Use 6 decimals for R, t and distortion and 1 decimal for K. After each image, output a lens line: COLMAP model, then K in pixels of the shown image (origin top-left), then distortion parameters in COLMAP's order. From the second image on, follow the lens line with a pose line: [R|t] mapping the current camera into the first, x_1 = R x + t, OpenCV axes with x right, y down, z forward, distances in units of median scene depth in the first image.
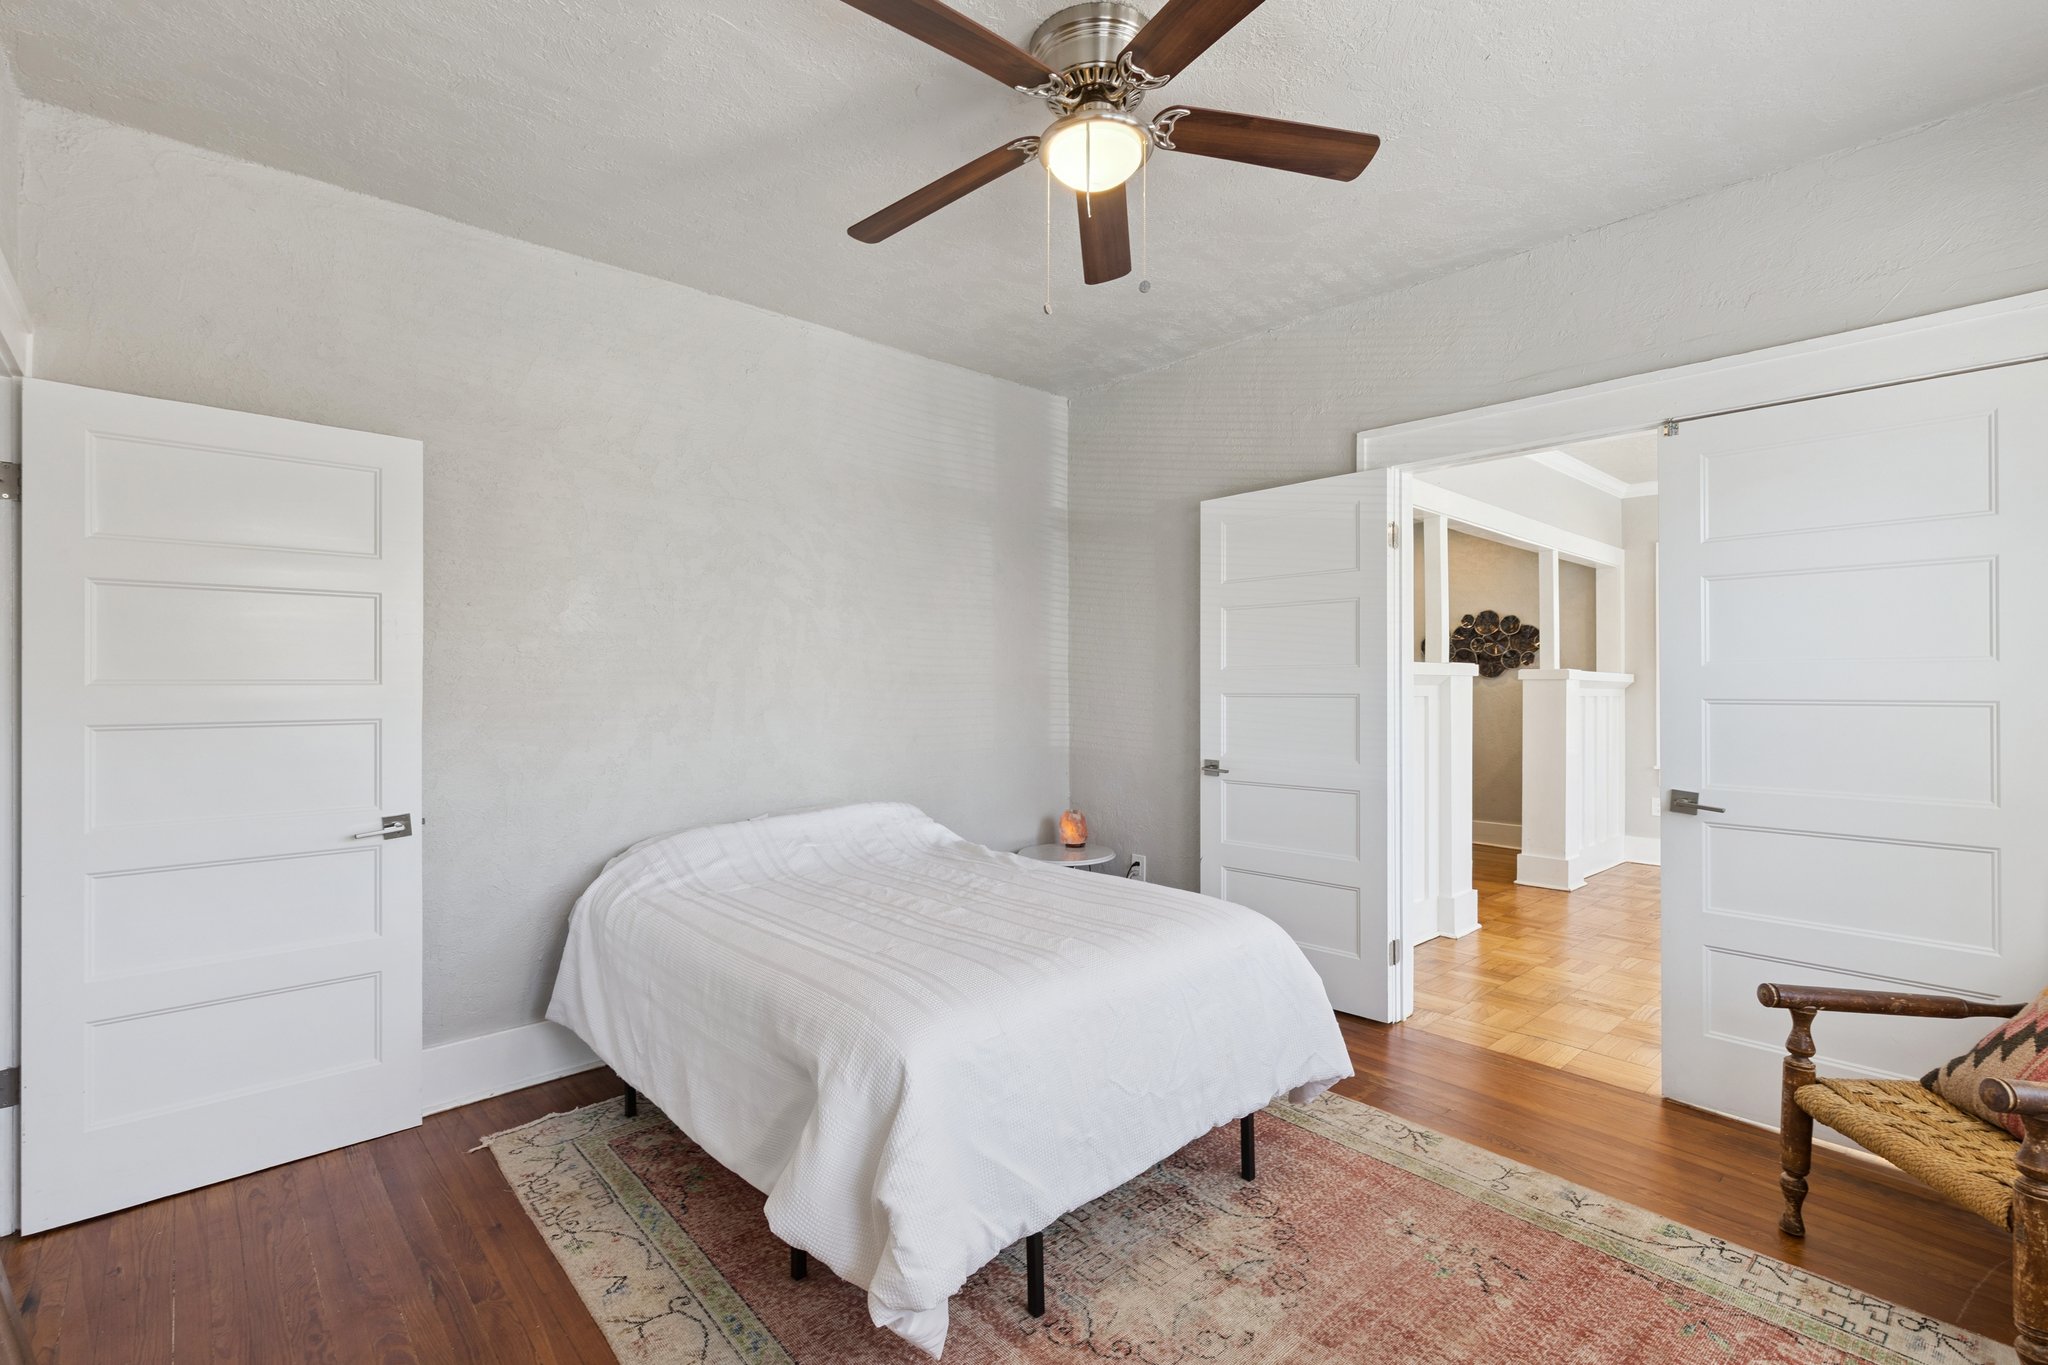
lens RADIAL K [[918.4, 0, 1032.9], [0, 918.4, 681.9], [0, 0, 1]] dist [0.000606, 0.000014]
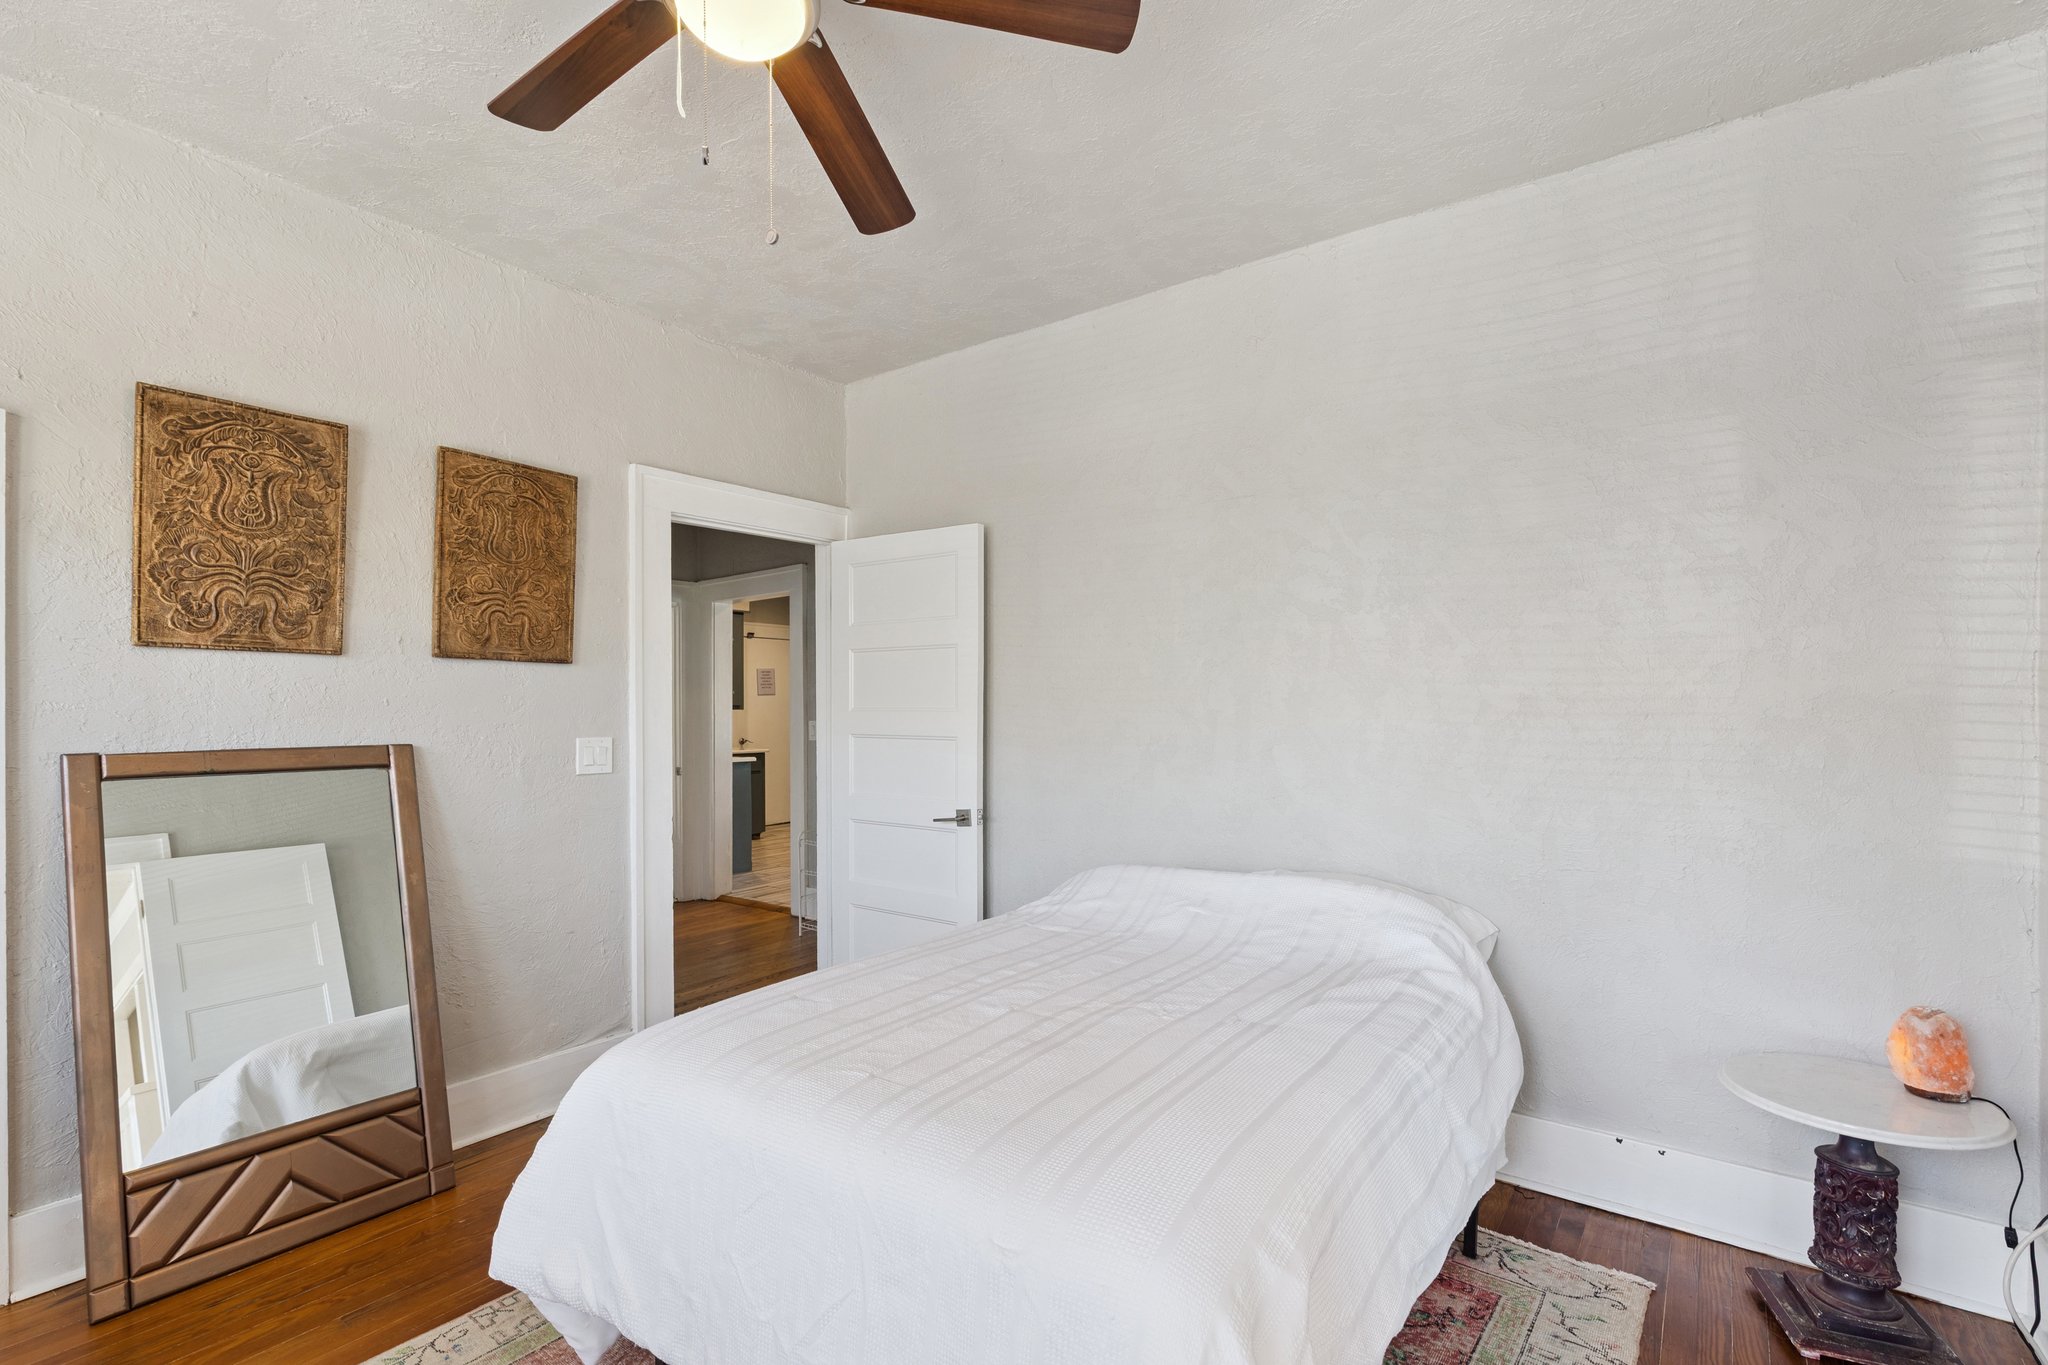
lens RADIAL K [[930.5, 0, 1023.8], [0, 930.5, 710.0], [0, 0, 1]] dist [0.000558, 0.000025]
pose [[0.187567, 0.004960, -0.982239, 0.556405], [-0.000745, 0.999988, 0.004908, -0.004741], [0.982251, -0.000188, 0.187569, 0.711645]]
